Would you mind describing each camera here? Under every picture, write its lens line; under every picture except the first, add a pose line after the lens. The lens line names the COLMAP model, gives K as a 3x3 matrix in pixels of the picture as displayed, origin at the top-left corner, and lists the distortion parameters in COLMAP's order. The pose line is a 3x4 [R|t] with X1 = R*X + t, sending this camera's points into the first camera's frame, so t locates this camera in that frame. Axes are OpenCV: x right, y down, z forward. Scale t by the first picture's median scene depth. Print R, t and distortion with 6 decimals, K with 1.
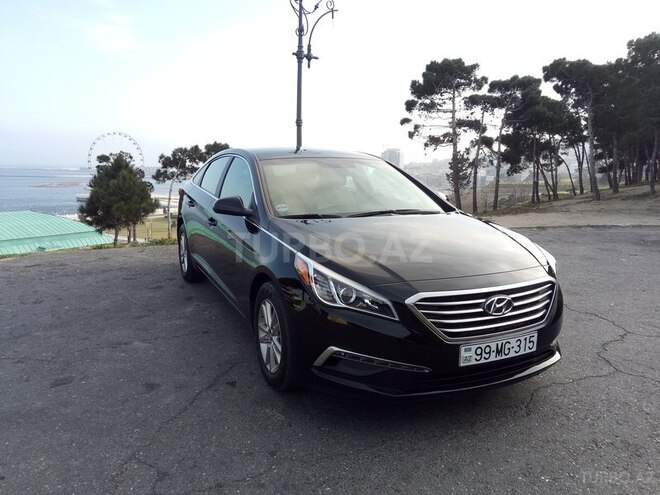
lens RADIAL K [[485.4, 0, 330.0], [0, 485.4, 247.5], [0, 0, 1]] dist [0.001369, -0.007843]
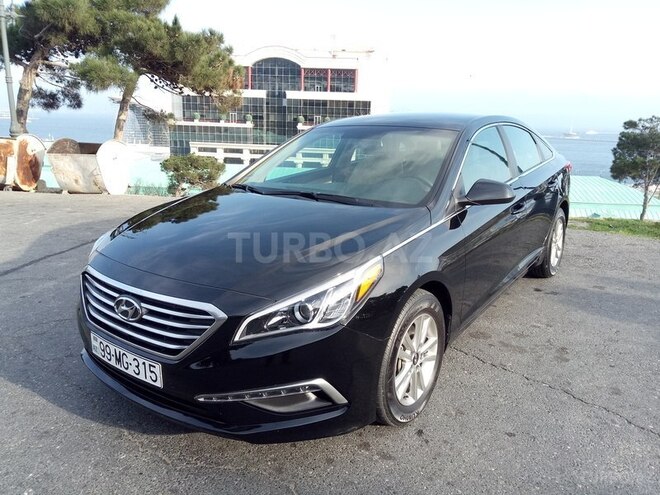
lens RADIAL K [[485.4, 0, 330.0], [0, 485.4, 247.5], [0, 0, 1]] dist [0.001369, -0.007843]
pose [[0.480213, 0.212377, -0.851053, 1.168717], [-0.154454, 0.975559, 0.156295, -0.163536], [0.863446, 0.056394, 0.501278, 0.849049]]
